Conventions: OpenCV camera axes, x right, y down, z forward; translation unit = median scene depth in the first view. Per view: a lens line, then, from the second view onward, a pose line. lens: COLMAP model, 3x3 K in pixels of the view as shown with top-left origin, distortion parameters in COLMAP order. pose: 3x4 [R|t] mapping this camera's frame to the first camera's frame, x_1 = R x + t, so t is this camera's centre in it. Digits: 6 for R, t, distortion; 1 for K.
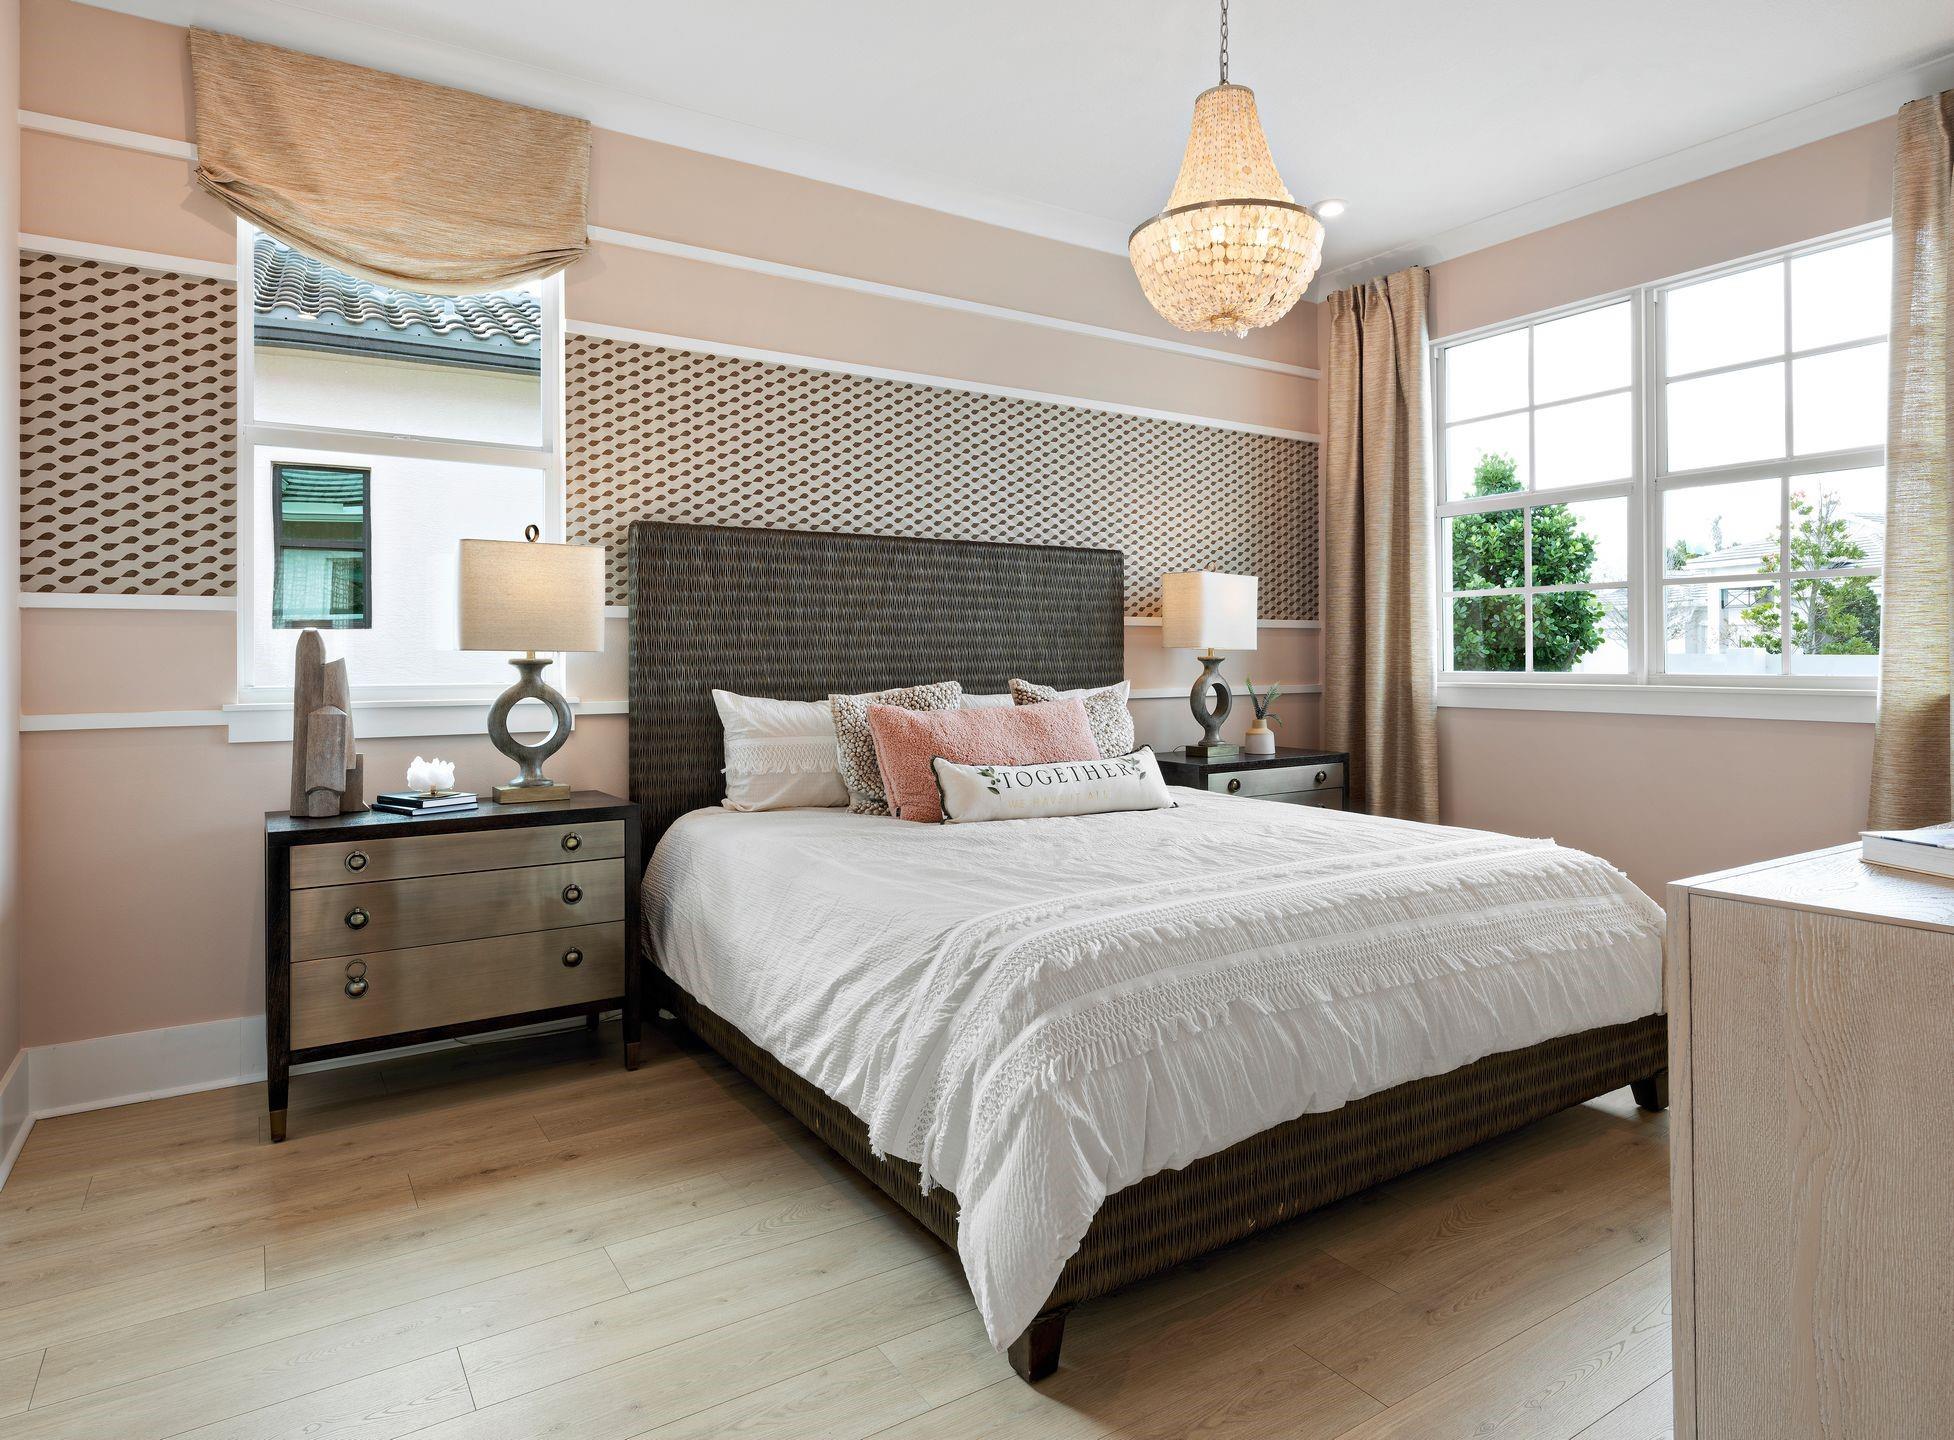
lens RADIAL K [[1122.0, 0, 978.0], [0, 1122.0, 645.5], [0, 0, 1]] dist [-0.000625, -0.000128]
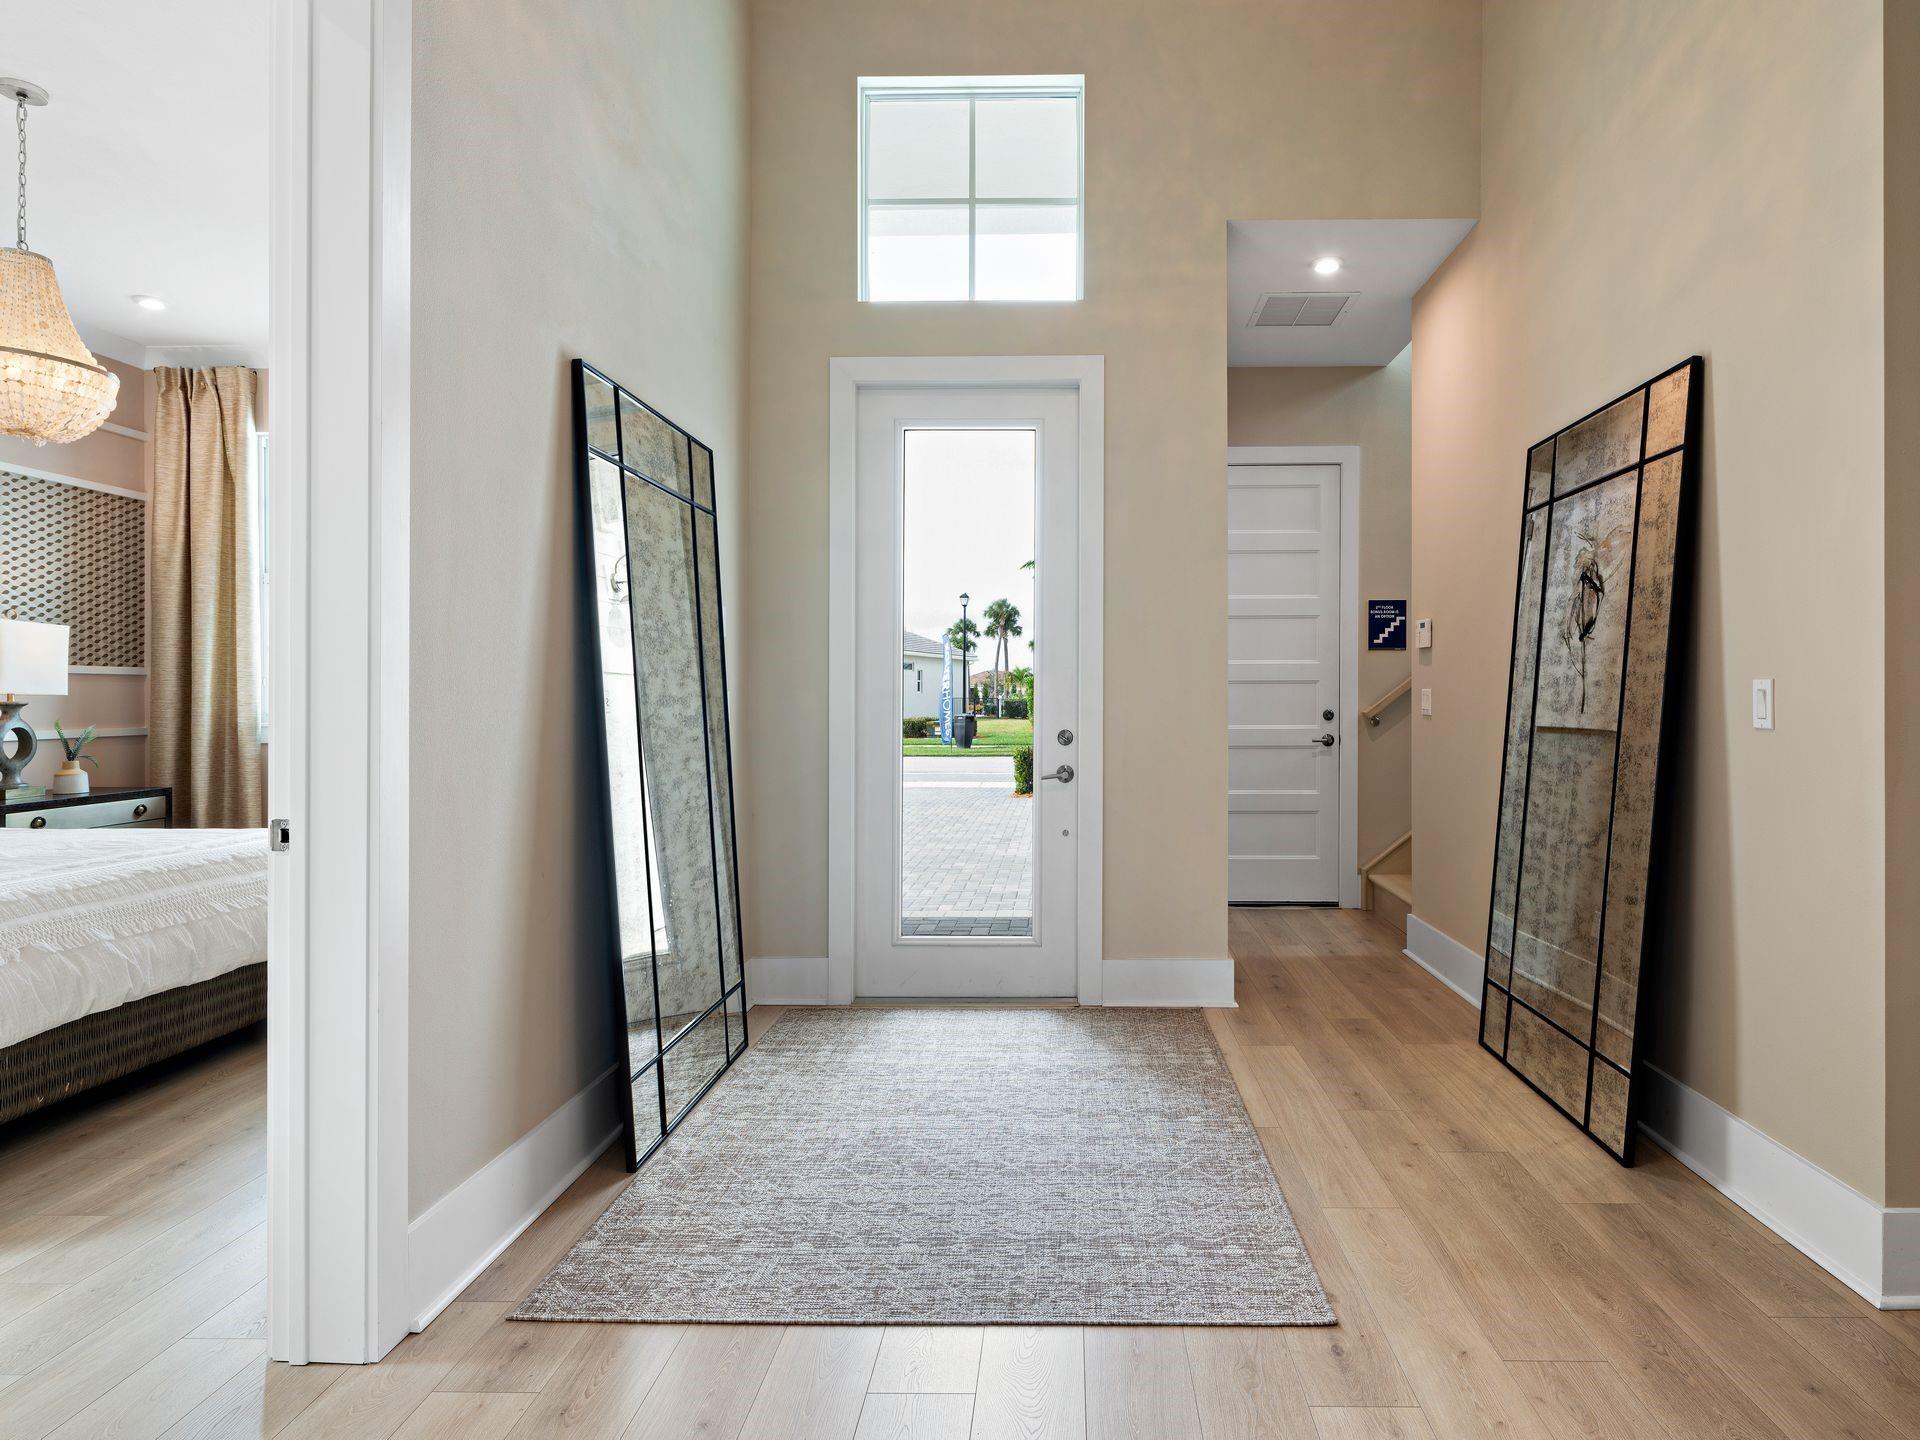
lens RADIAL K [[1068.2, 0, 962.8], [0, 1068.2, 694.0], [0, 0, 1]] dist [-0.000794, 0.001619]
pose [[0.598329, 0.001911, 0.801248, -0.051515], [-0.004851, 0.999987, 0.001238, -0.002515], [-0.801236, -0.004627, 0.598331, -0.268660]]
